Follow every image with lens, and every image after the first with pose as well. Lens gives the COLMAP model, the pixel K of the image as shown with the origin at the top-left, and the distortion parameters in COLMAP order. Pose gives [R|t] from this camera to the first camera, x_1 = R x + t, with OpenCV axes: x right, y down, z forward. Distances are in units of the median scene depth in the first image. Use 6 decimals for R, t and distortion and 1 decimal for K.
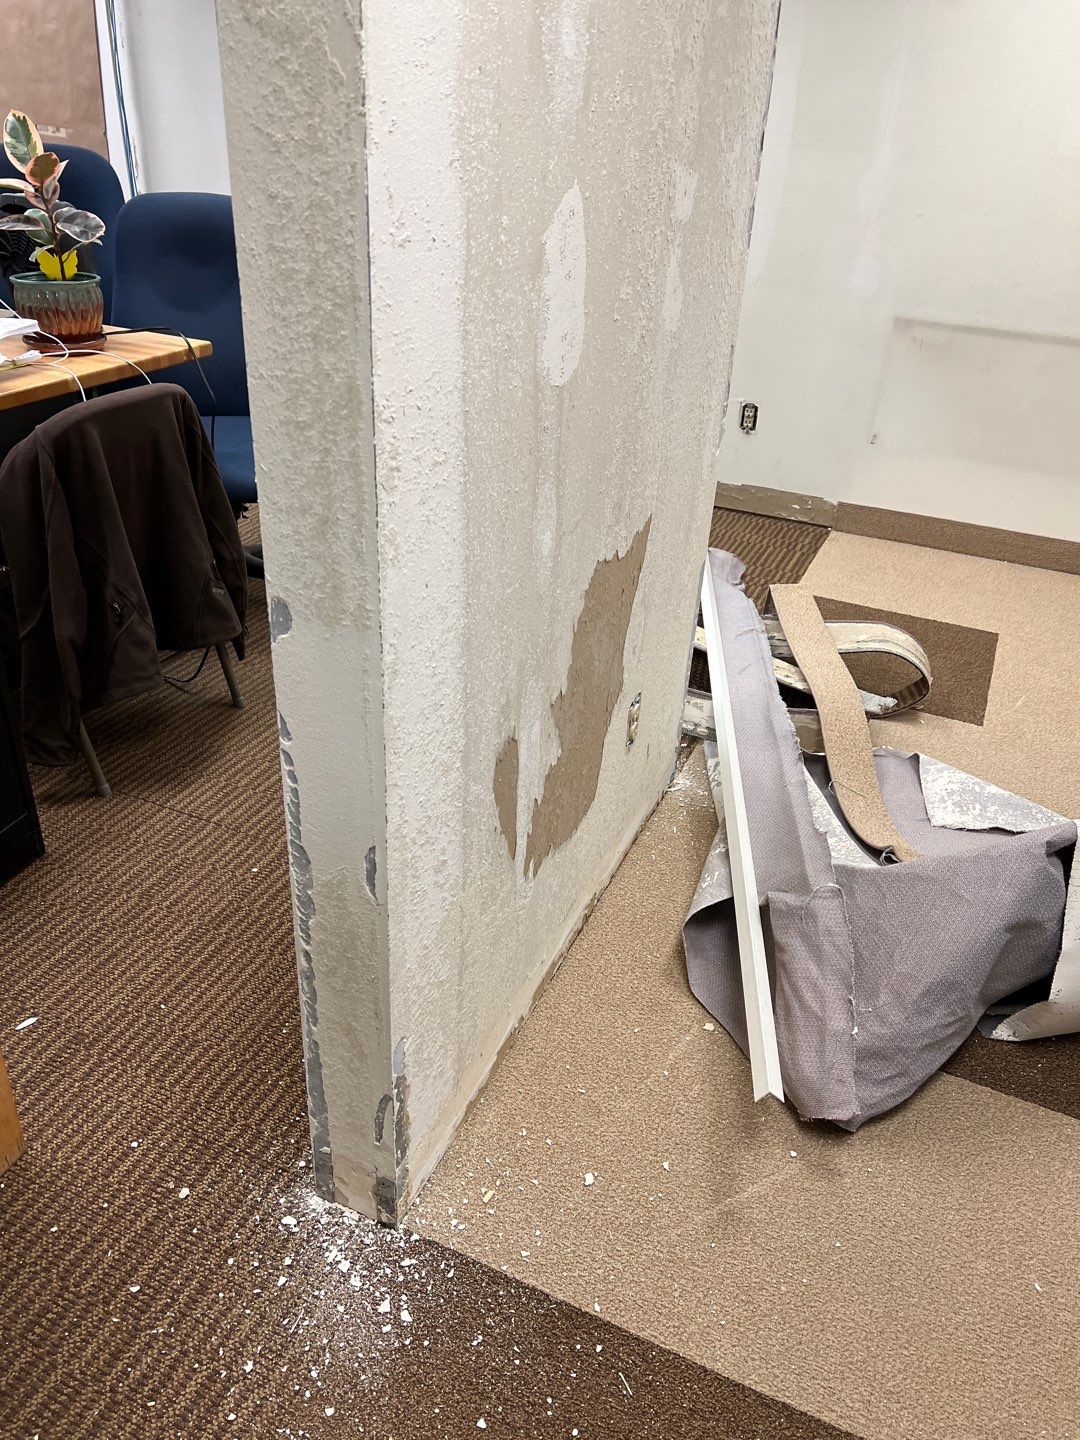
lens RADIAL K [[1078.2, 0, 532.5], [0, 1078.2, 706.8], [0, 0, 1]] dist [0.042418, -0.045951]
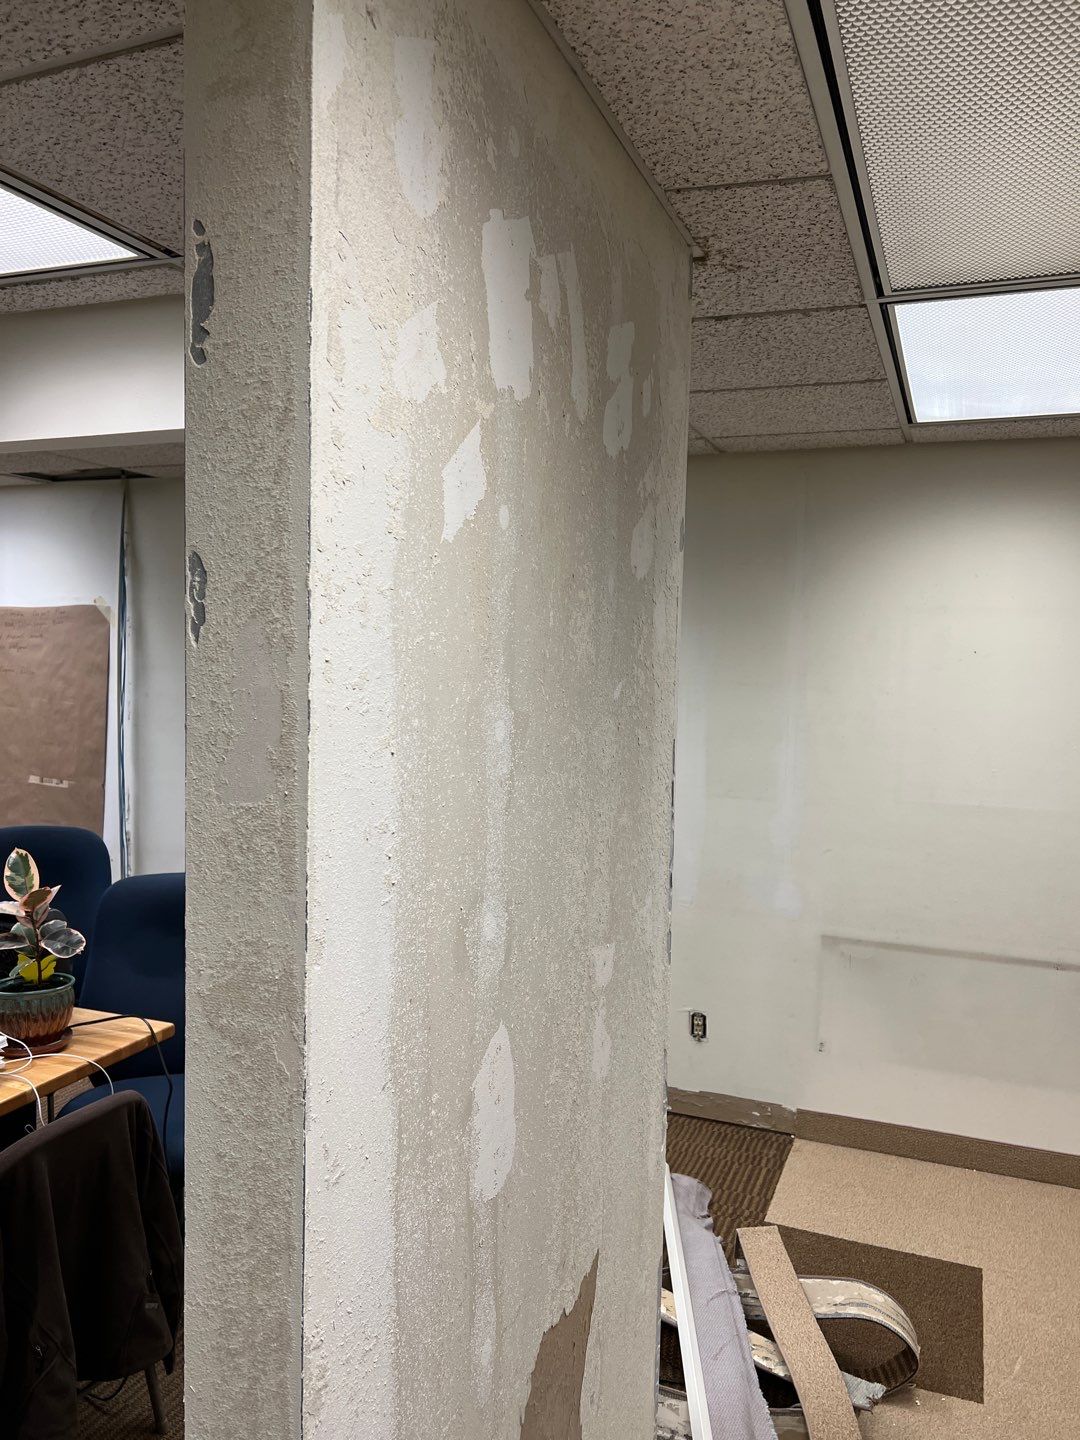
lens RADIAL K [[1078.2, 0, 537.5], [0, 1078.2, 716.0], [0, 0, 1]] dist [0.042418, -0.045951]
pose [[0.998836, -0.027381, 0.039709, 0.021625], [0.041953, 0.899403, -0.435103, -0.143016], [-0.023801, 0.436263, 0.899504, -0.084371]]
